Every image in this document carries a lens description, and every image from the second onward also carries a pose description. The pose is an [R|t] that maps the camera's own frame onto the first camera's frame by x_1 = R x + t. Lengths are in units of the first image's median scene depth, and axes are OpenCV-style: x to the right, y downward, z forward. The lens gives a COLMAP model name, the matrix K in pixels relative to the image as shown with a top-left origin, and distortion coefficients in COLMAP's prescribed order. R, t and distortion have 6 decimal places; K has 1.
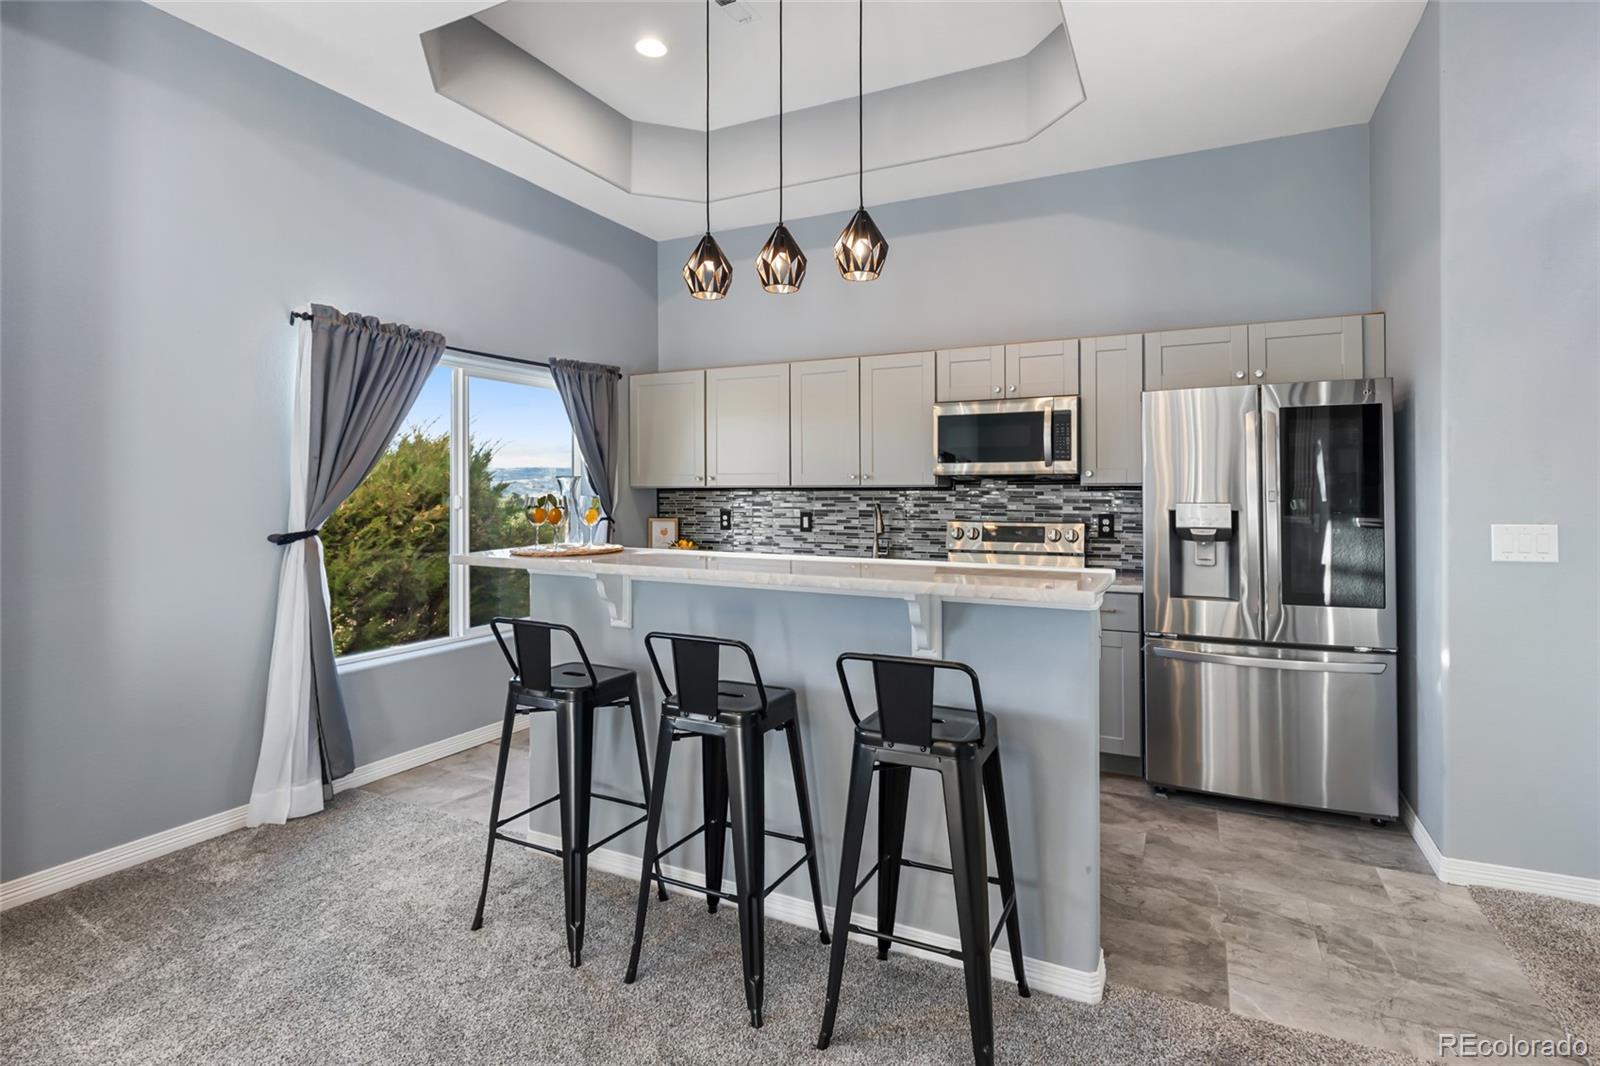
lens RADIAL K [[779.6, 0, 825.4], [0, 779.6, 506.6], [0, 0, 1]] dist [-0.001547, -0.000289]
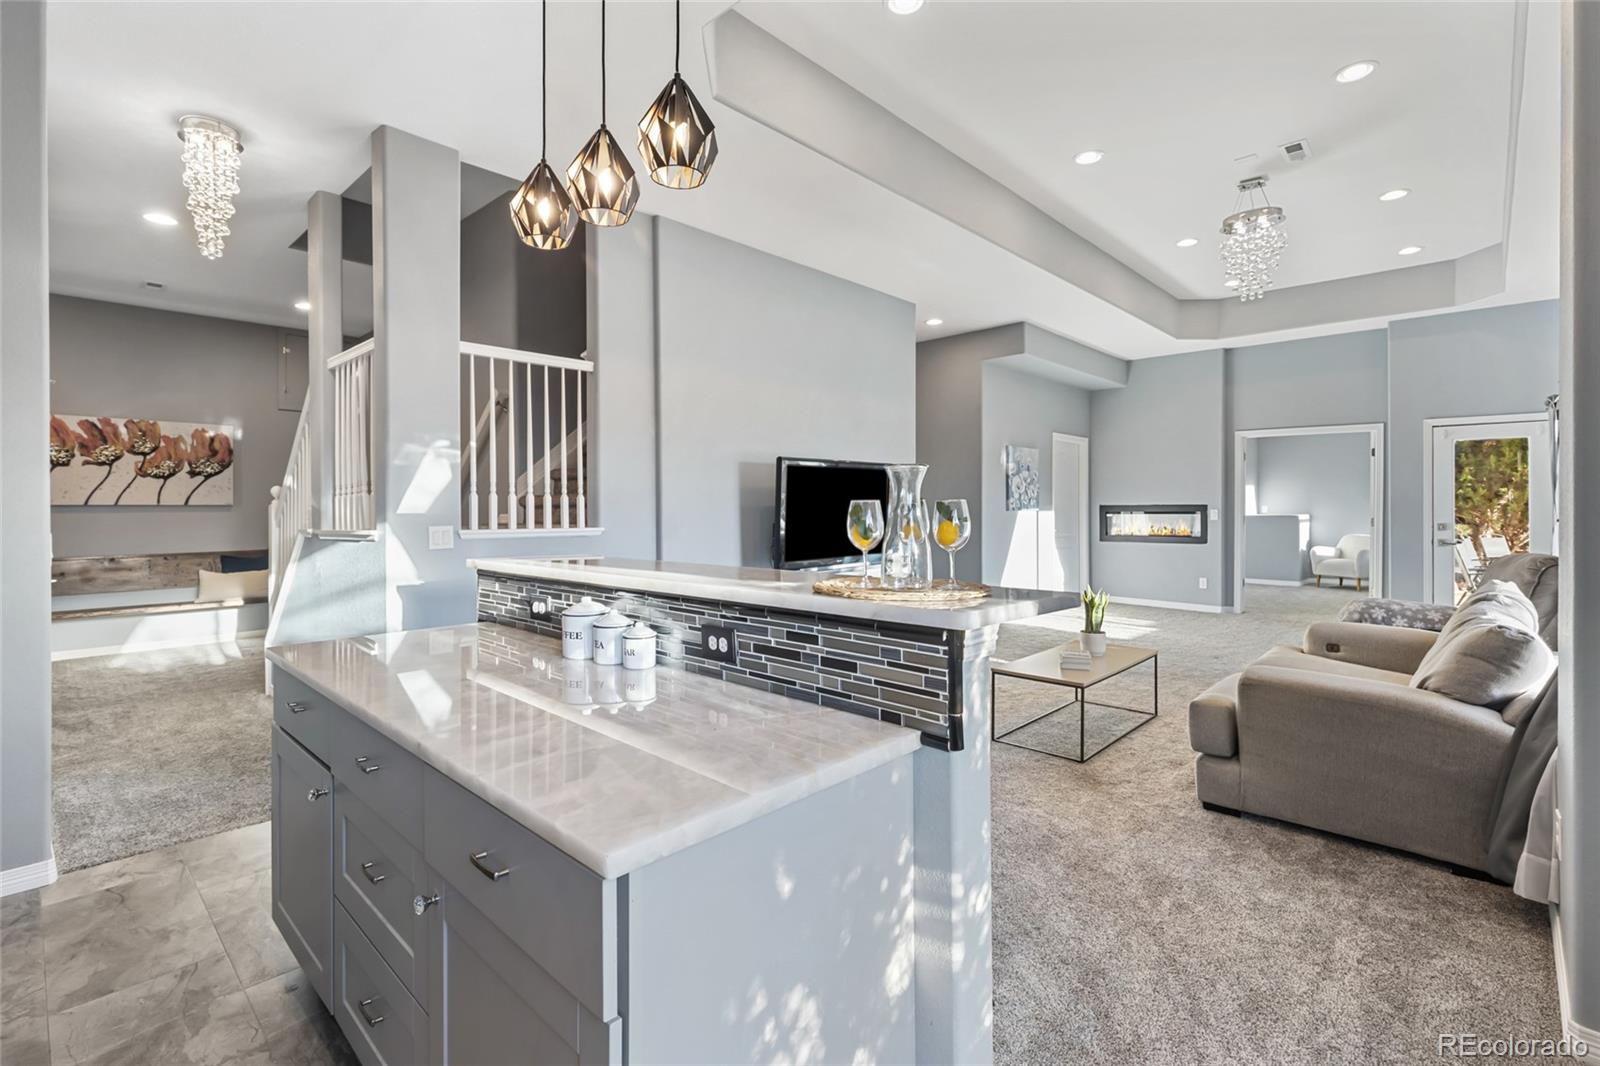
lens RADIAL K [[733.3, 0, 797.2], [0, 733.3, 518.7], [0, 0, 1]] dist [0.006914, -0.001873]
pose [[-0.954180, -0.001225, 0.299230, -0.281043], [0.006421, 0.999678, 0.024568, -0.012996], [-0.299164, 0.025363, -0.953865, 1.028817]]
